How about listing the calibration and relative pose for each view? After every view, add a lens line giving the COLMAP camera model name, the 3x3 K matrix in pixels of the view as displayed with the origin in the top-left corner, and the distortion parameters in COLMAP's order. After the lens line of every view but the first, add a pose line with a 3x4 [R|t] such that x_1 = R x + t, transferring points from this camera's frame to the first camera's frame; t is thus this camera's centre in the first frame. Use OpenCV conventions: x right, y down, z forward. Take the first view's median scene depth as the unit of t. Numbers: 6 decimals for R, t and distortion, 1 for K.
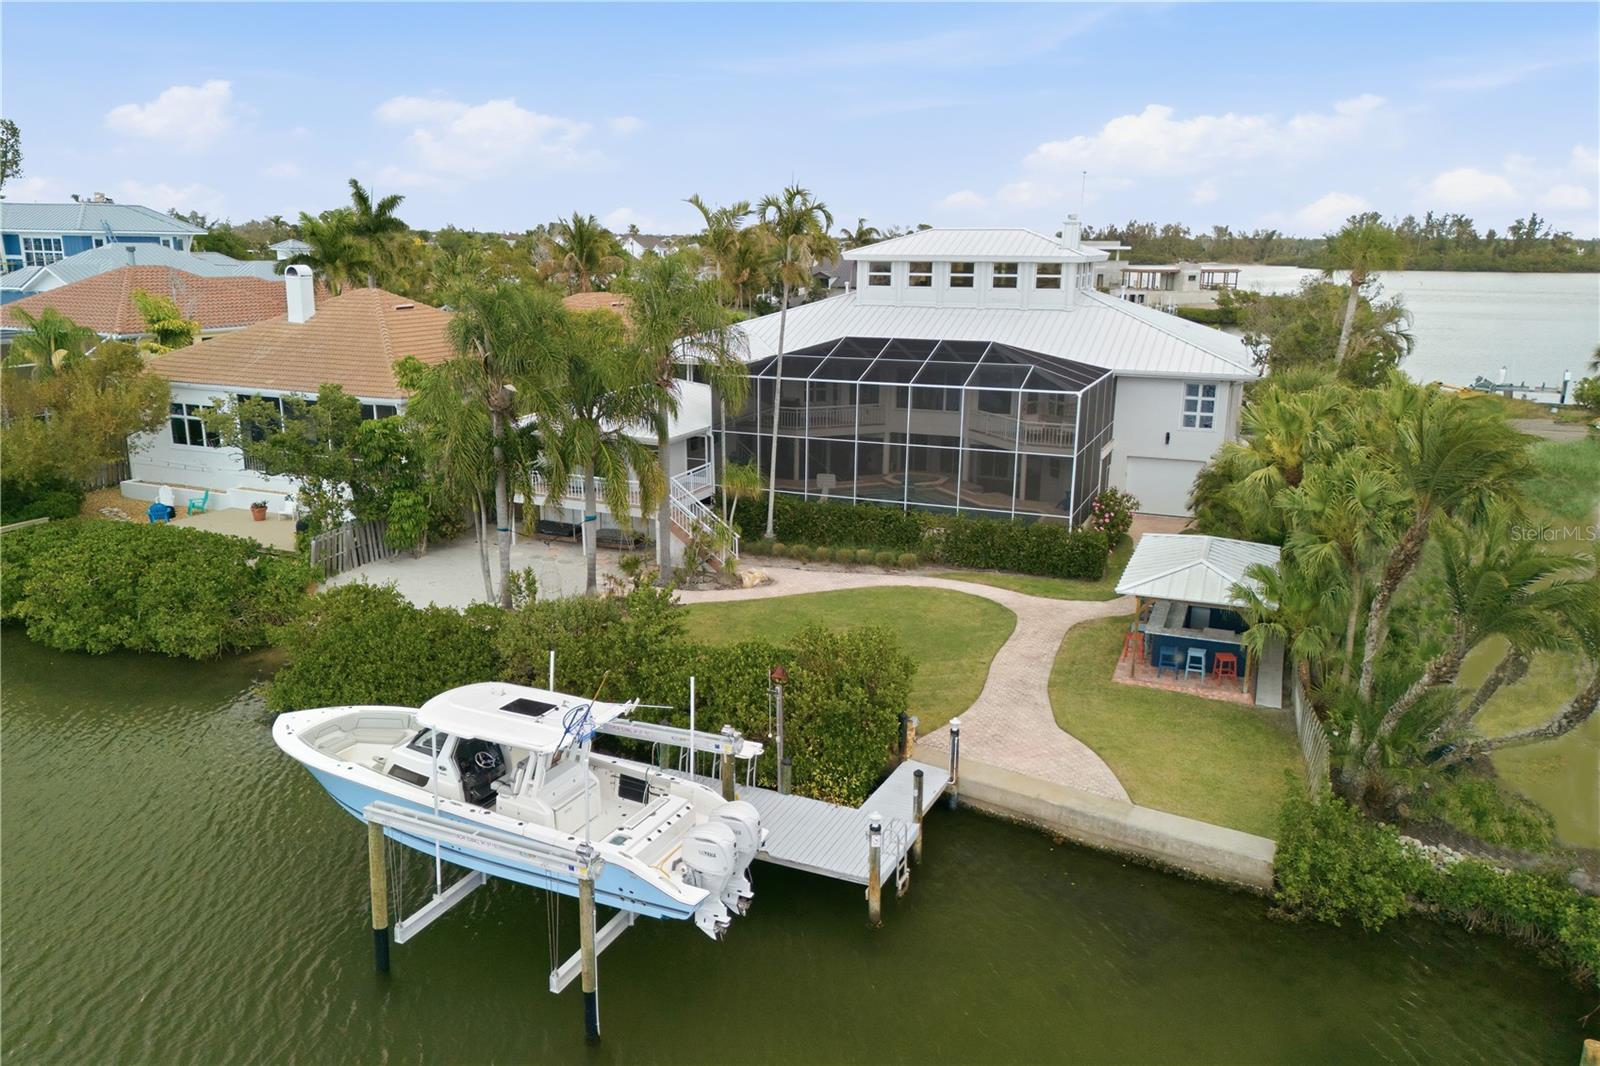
lens RADIAL K [[1180.5, 0, 803.2], [0, 1180.5, 551.1], [0, 0, 1]] dist [0.006405, -0.003097]
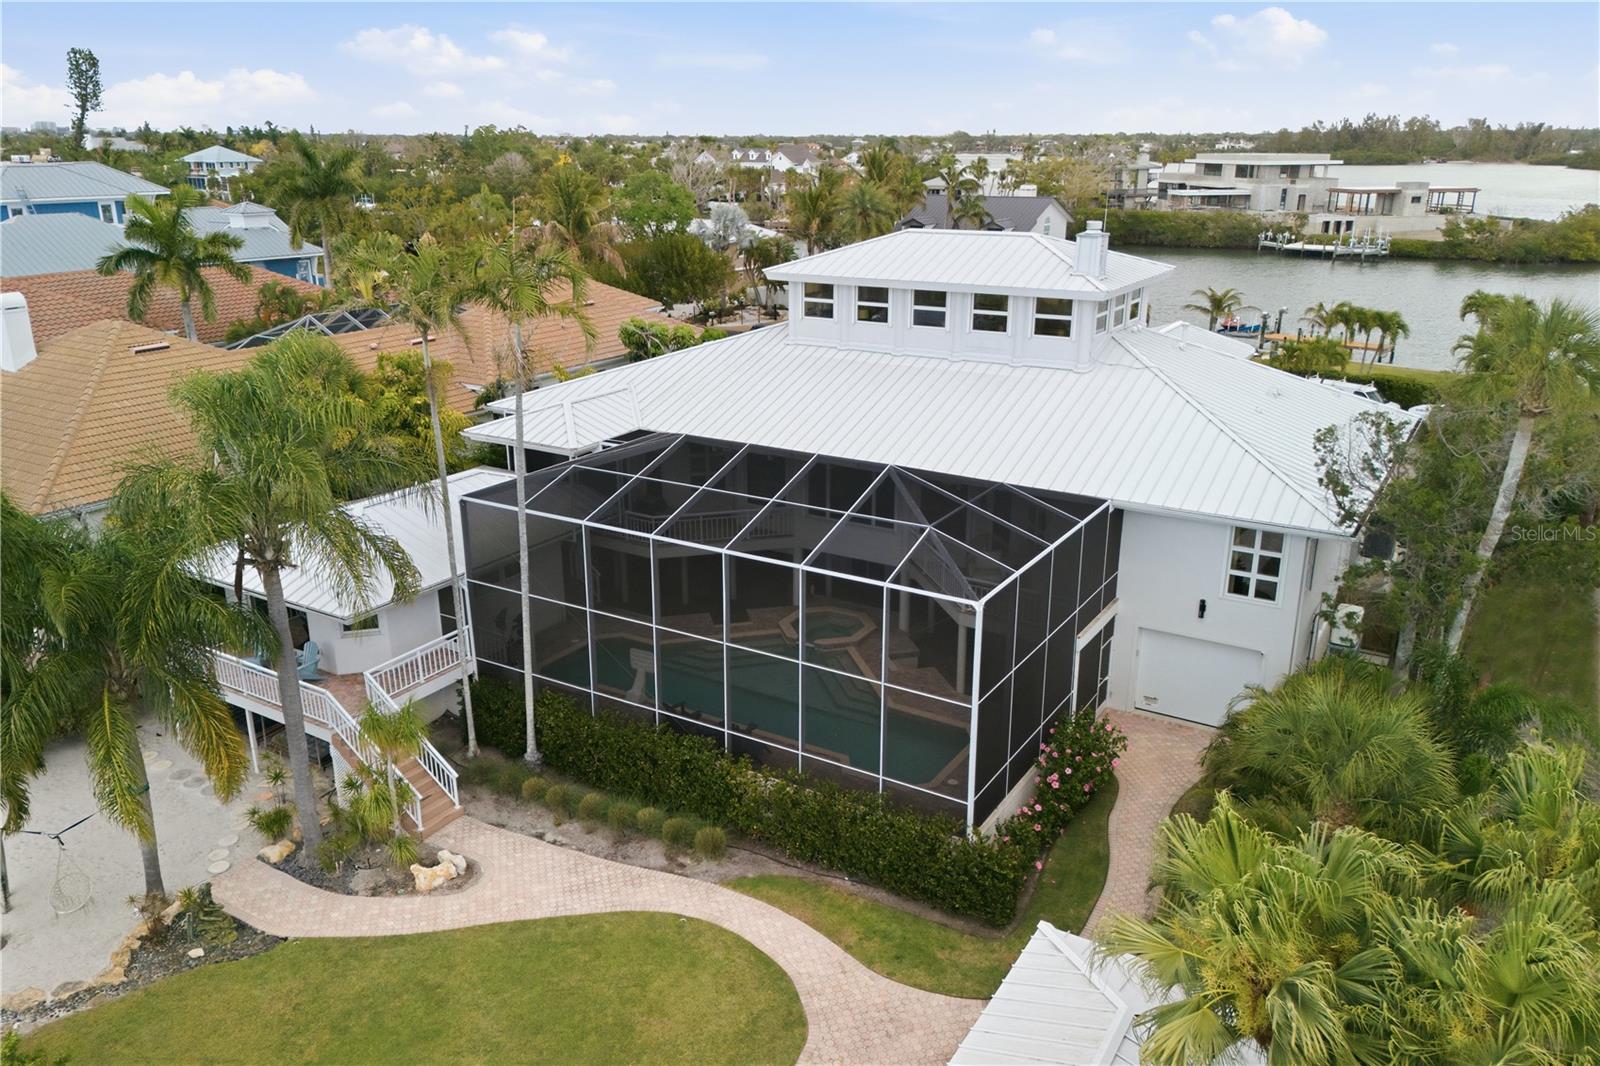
lens RADIAL K [[1194.7, 0, 800.0], [0, 1194.7, 533.0], [0, 0, 1]] dist [0.017561, -0.010202]
pose [[0.986427, 0.040131, -0.159220, 0.204444], [-0.030235, 0.997486, 0.064096, -0.172590], [0.161392, -0.058412, 0.985160, 0.363249]]
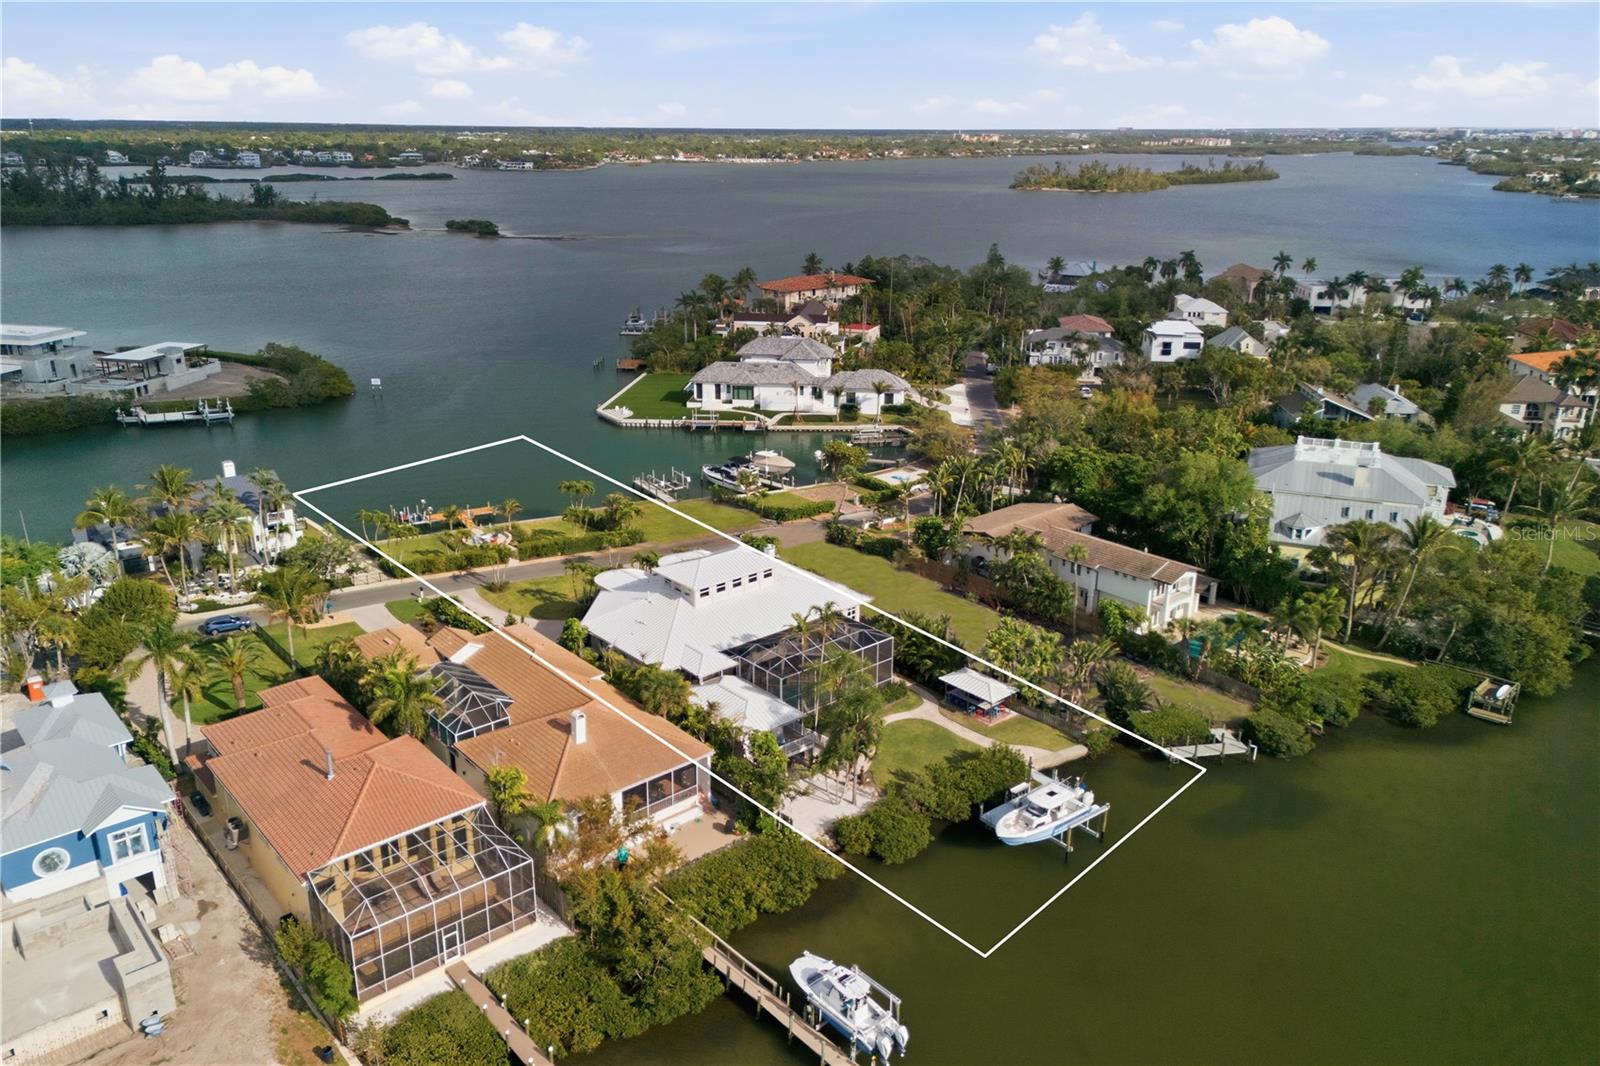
lens RADIAL K [[1142.8, 0, 779.4], [0, 1142.8, 556.8], [0, 0, 1]] dist [0.084291, -0.090695]
pose [[0.452868, -0.314107, 0.834414, -1.818833], [0.221082, 0.946219, 0.236206, -0.881234], [-0.863732, 0.077504, 0.497956, -0.129741]]
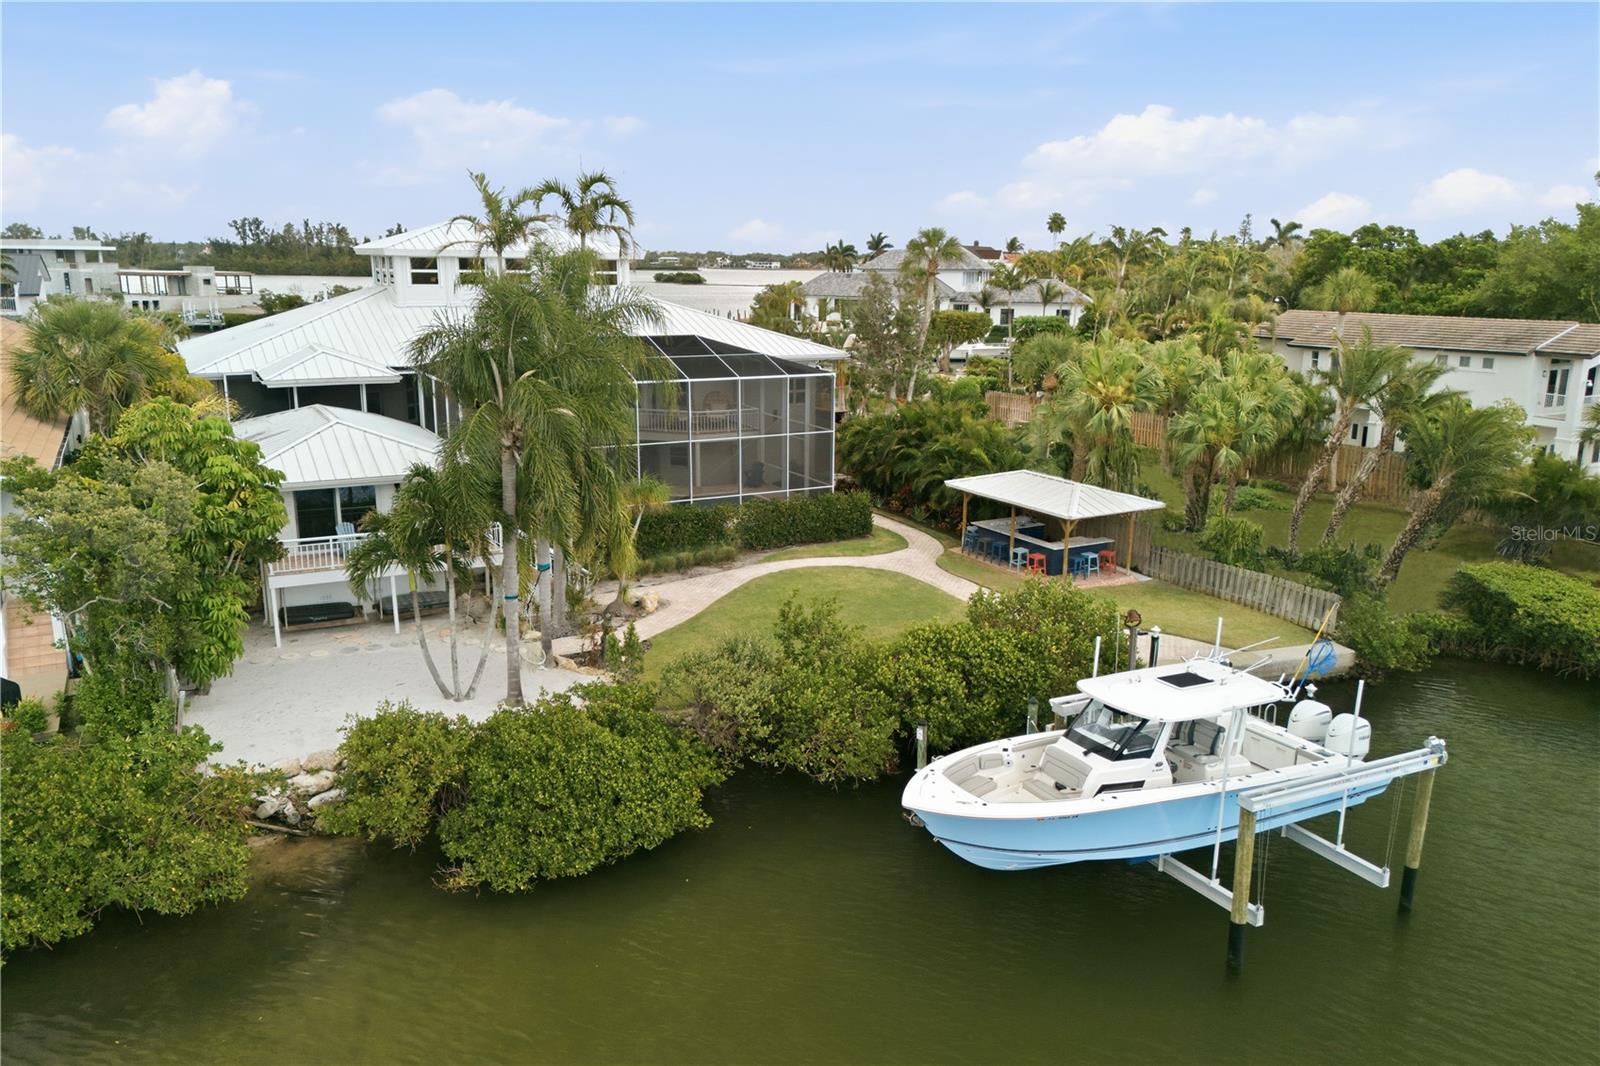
lens RADIAL K [[1151.8, 0, 800.2], [0, 1151.8, 592.5], [0, 0, 1]] dist [0.034727, -0.004305]
pose [[0.628557, -0.219442, 0.746165, -0.551545], [0.194339, 0.973253, 0.122520, -0.061340], [-0.753093, 0.067998, 0.654391, 0.278176]]
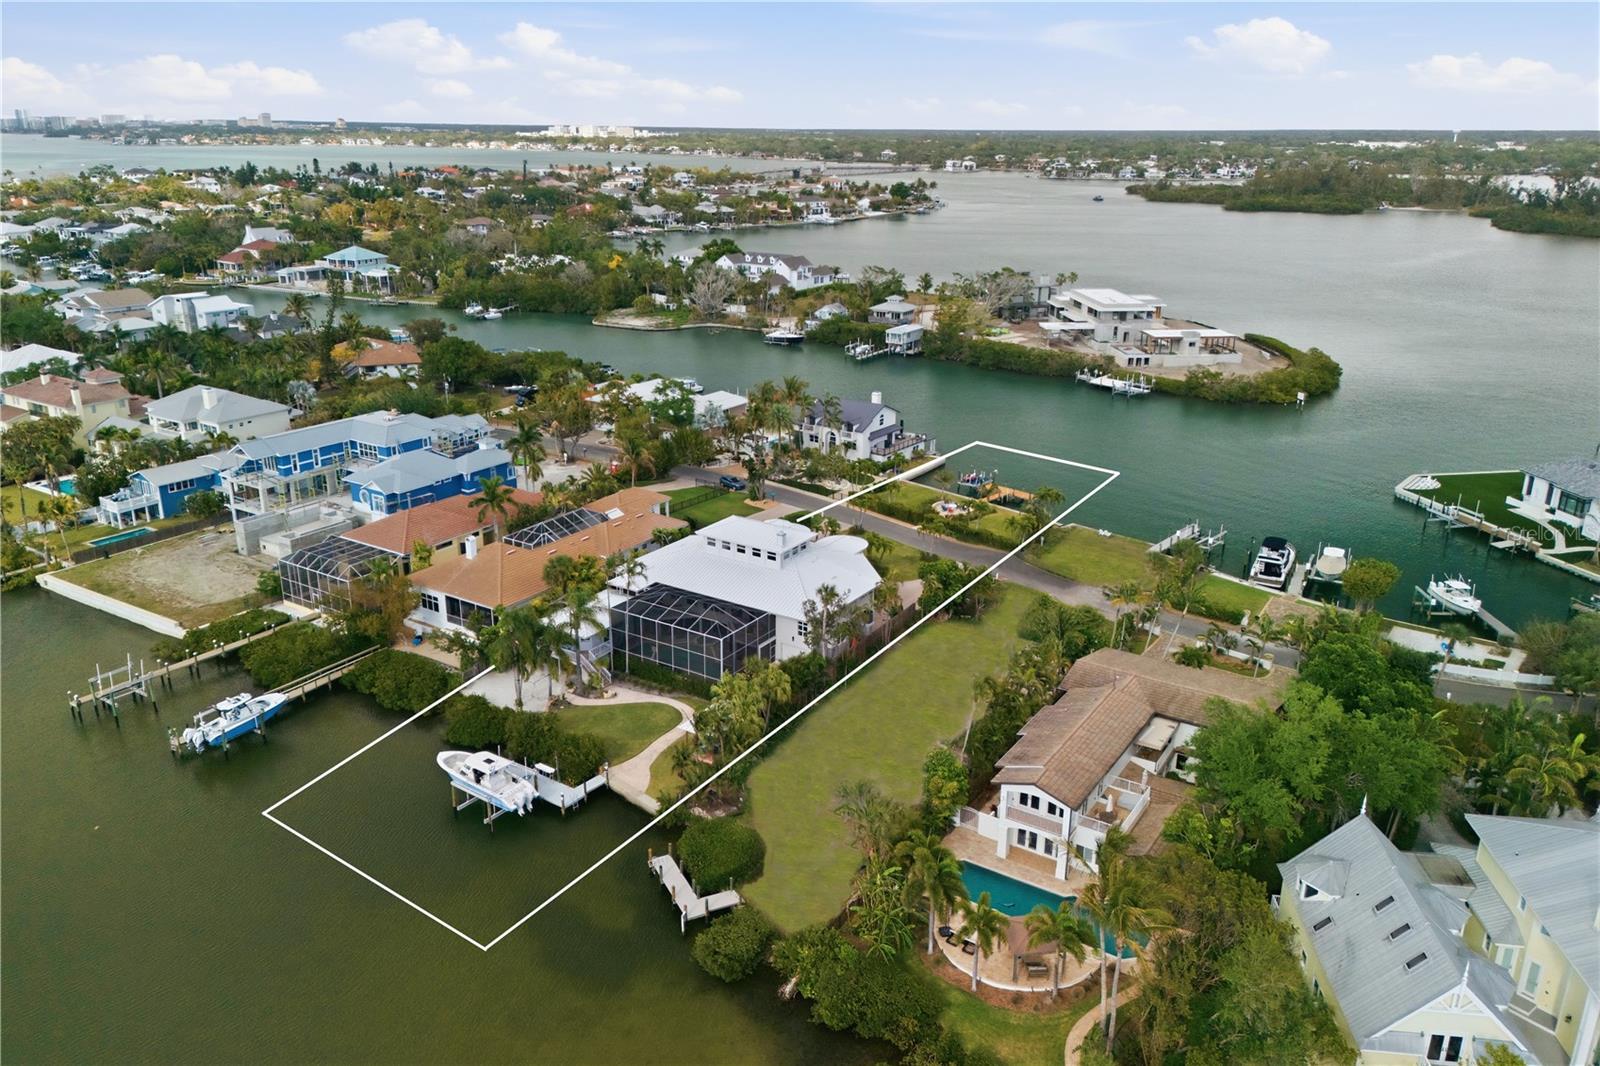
lens RADIAL K [[1175.1, 0, 804.0], [0, 1175.1, 527.5], [0, 0, 1]] dist [0.036385, -0.009520]
pose [[0.980890, 0.056391, -0.186210, 0.794886], [-0.043435, 0.996390, 0.072937, -0.520905], [0.189651, -0.063455, 0.979799, -1.429731]]
